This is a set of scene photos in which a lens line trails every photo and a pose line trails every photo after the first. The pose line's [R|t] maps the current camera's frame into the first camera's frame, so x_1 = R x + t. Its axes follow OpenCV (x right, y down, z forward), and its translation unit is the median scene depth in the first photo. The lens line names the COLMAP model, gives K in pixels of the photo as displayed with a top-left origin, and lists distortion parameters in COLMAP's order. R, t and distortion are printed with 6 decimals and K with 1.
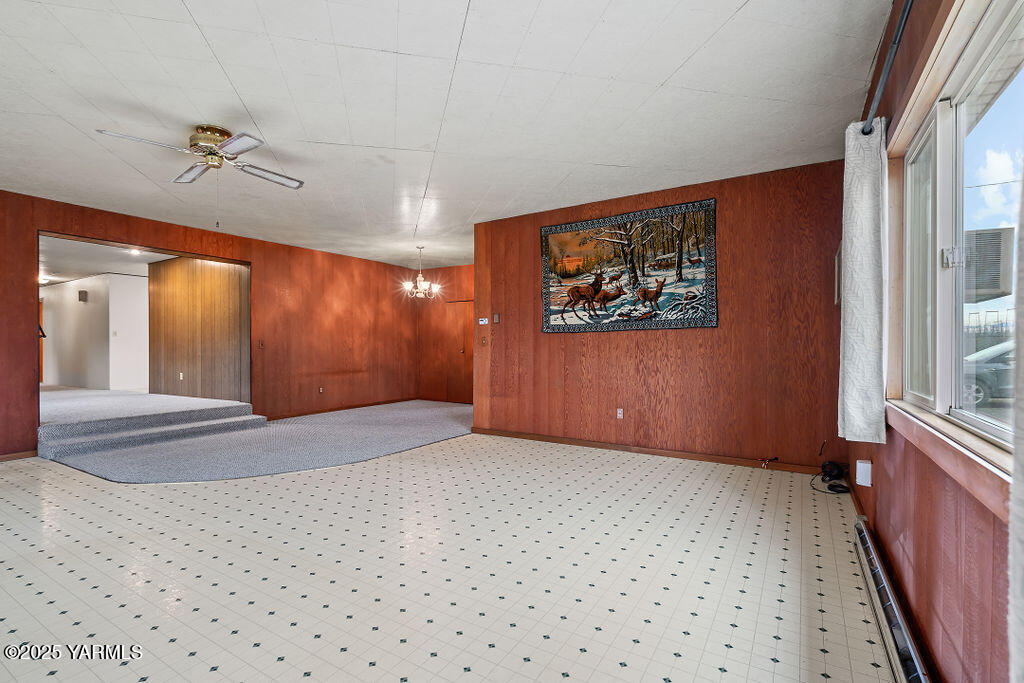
lens RADIAL K [[474.6, 0, 507.1], [0, 474.6, 346.3], [0, 0, 1]] dist [-0.001174, -0.000117]
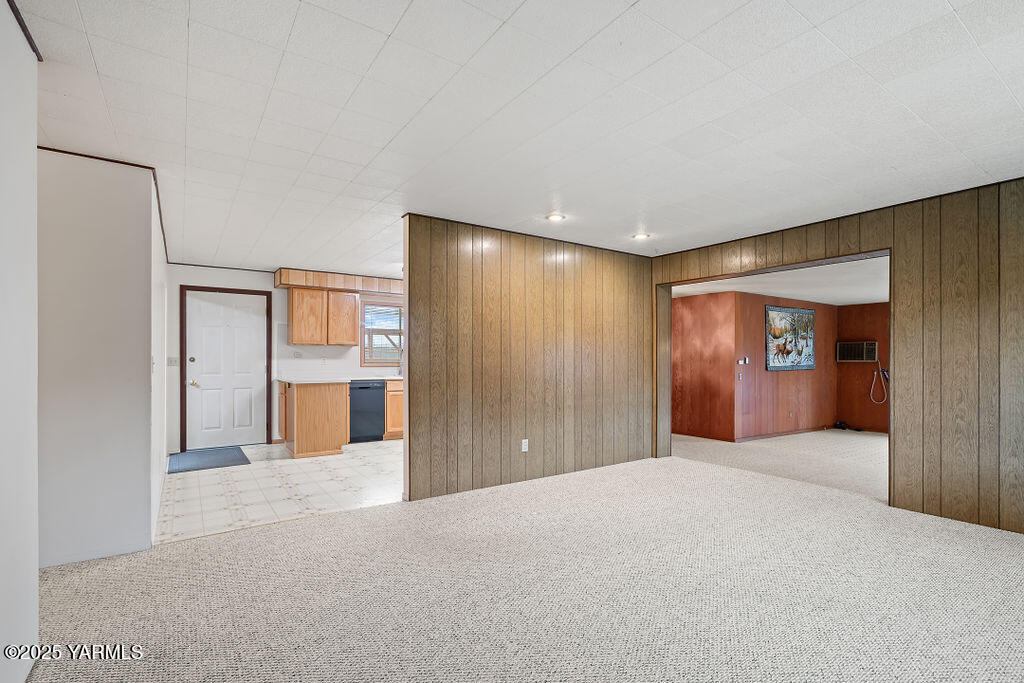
lens RADIAL K [[476.1, 0, 490.2], [0, 476.1, 362.9], [0, 0, 1]] dist [0.000307, -0.000013]
pose [[0.432820, 0.001881, 0.901479, -1.342526], [-0.006325, 0.999980, 0.000950, -0.039574], [-0.901458, -0.006113, 0.432823, 0.870020]]
